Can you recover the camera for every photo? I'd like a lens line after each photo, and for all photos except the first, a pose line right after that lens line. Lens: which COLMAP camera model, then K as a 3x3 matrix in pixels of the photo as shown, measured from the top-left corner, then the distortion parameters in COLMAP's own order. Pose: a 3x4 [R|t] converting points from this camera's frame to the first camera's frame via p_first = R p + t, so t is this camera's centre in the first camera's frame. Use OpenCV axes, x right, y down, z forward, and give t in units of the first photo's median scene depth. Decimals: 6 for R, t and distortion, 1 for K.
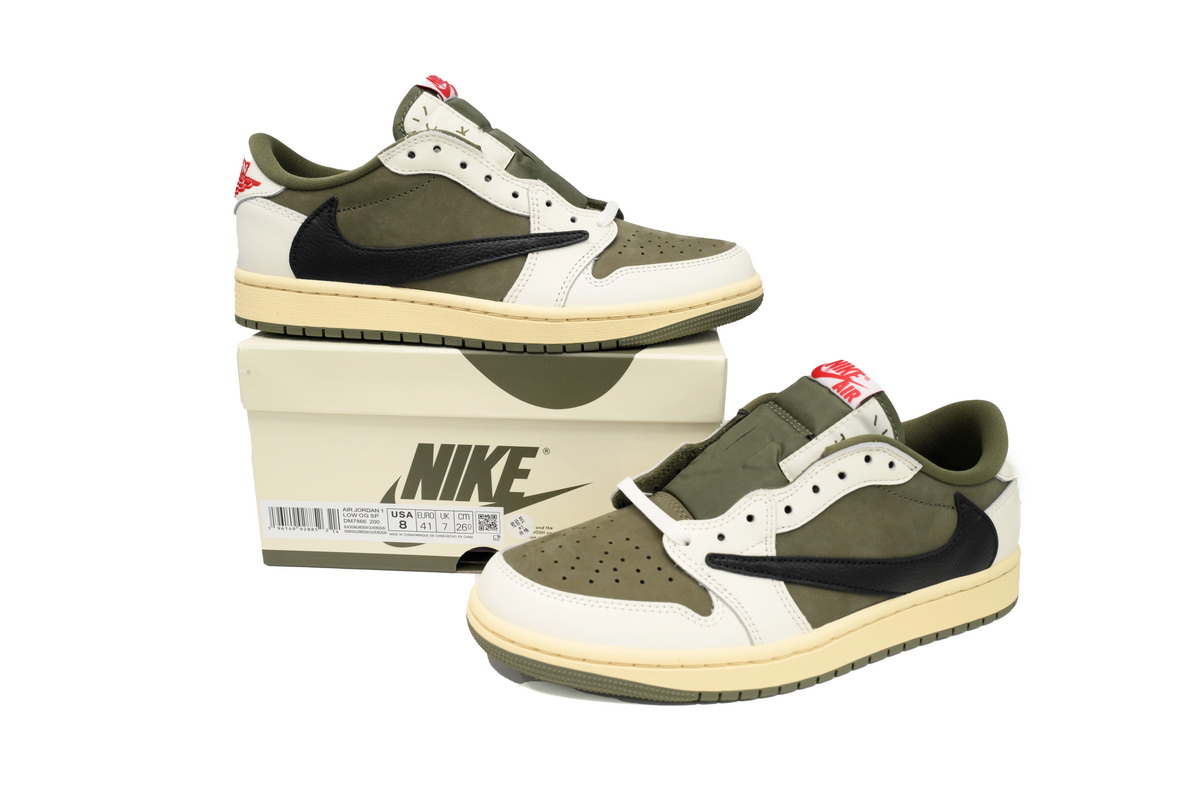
lens RADIAL K [[923.9, 0, 600.0], [0, 923.9, 400.0], [0, 0, 1]] dist [0.002736, -0.000889]
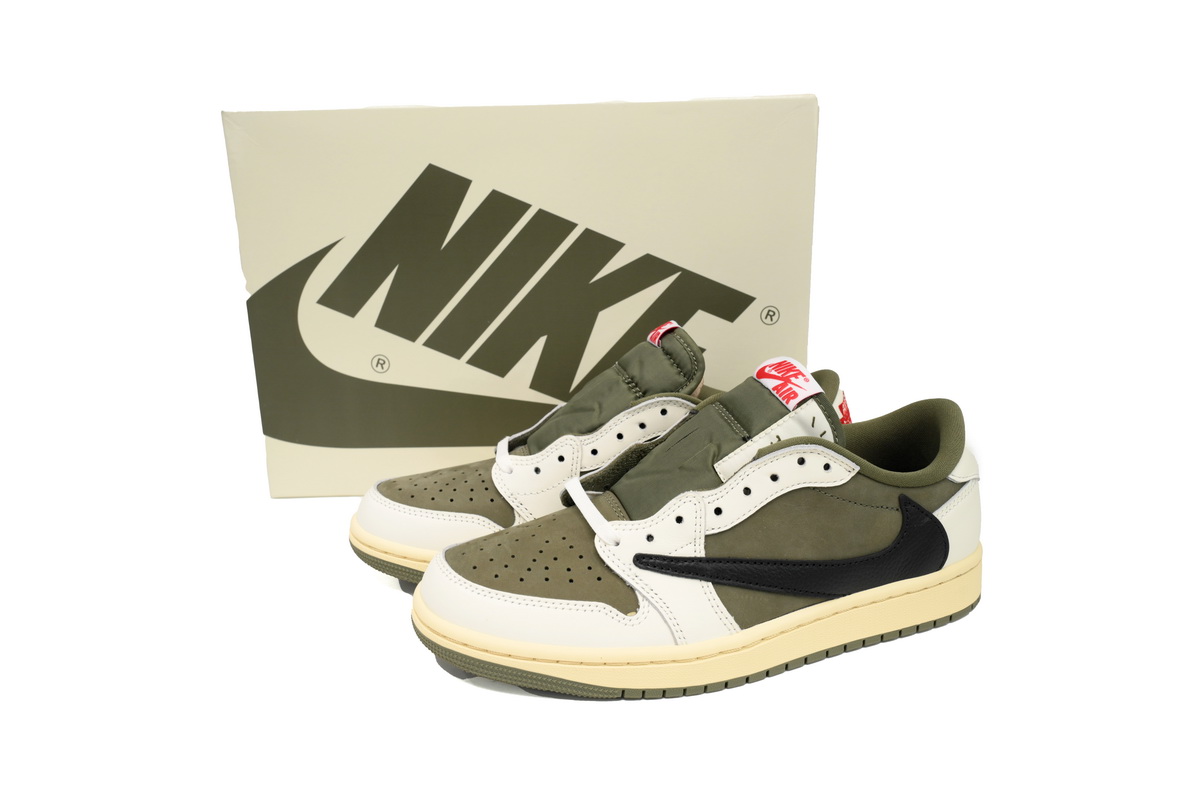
lens RADIAL K [[923.9, 0, 600.0], [0, 923.9, 400.0], [0, 0, 1]] dist [0.002736, -0.000889]
pose [[0.995158, -0.003749, -0.098216, 0.172915], [0.005688, 0.999794, 0.019464, -0.023239], [0.098123, -0.019929, 0.994975, -0.015107]]
